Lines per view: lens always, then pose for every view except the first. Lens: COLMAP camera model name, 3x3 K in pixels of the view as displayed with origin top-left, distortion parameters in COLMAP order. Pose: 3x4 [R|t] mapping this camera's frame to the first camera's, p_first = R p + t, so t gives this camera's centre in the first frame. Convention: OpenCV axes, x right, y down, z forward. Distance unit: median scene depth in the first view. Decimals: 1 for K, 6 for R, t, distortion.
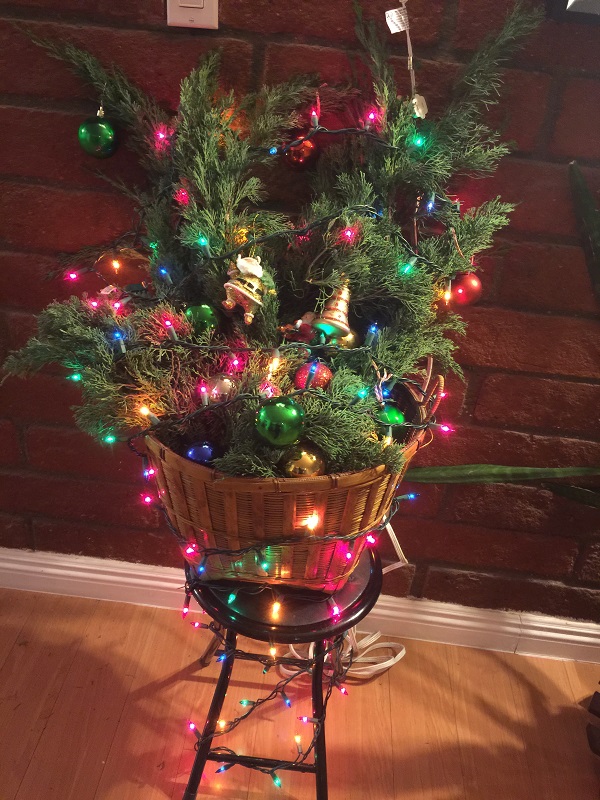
lens RADIAL K [[677.6, 0, 300.0], [0, 677.6, 400.0], [0, 0, 1]] dist [0.107777, 0.000224]
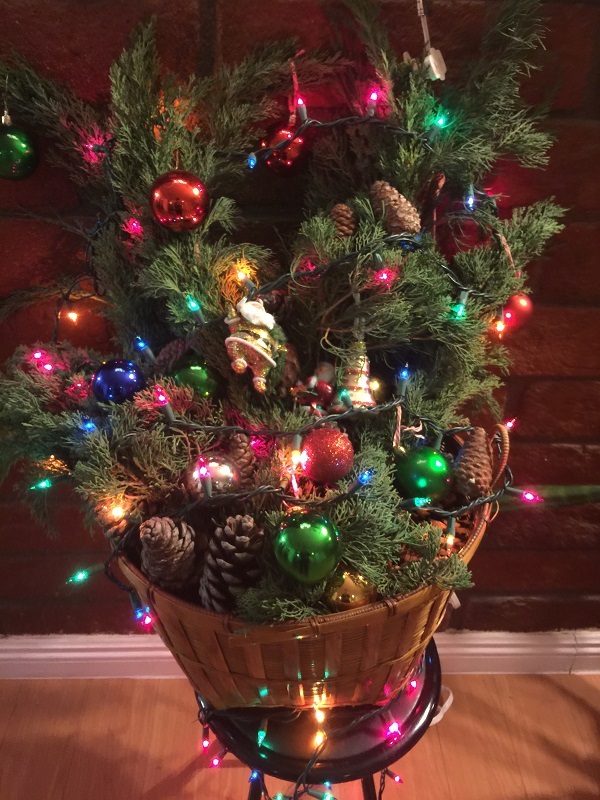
lens RADIAL K [[702.6, 0, 300.0], [0, 702.6, 400.0], [0, 0, 1]] dist [0.043169, 0.005069]
pose [[0.992060, -0.120526, 0.035919, -0.029387], [0.118058, 0.990920, 0.064349, -0.100067], [-0.043349, -0.059598, 0.997281, 0.159155]]
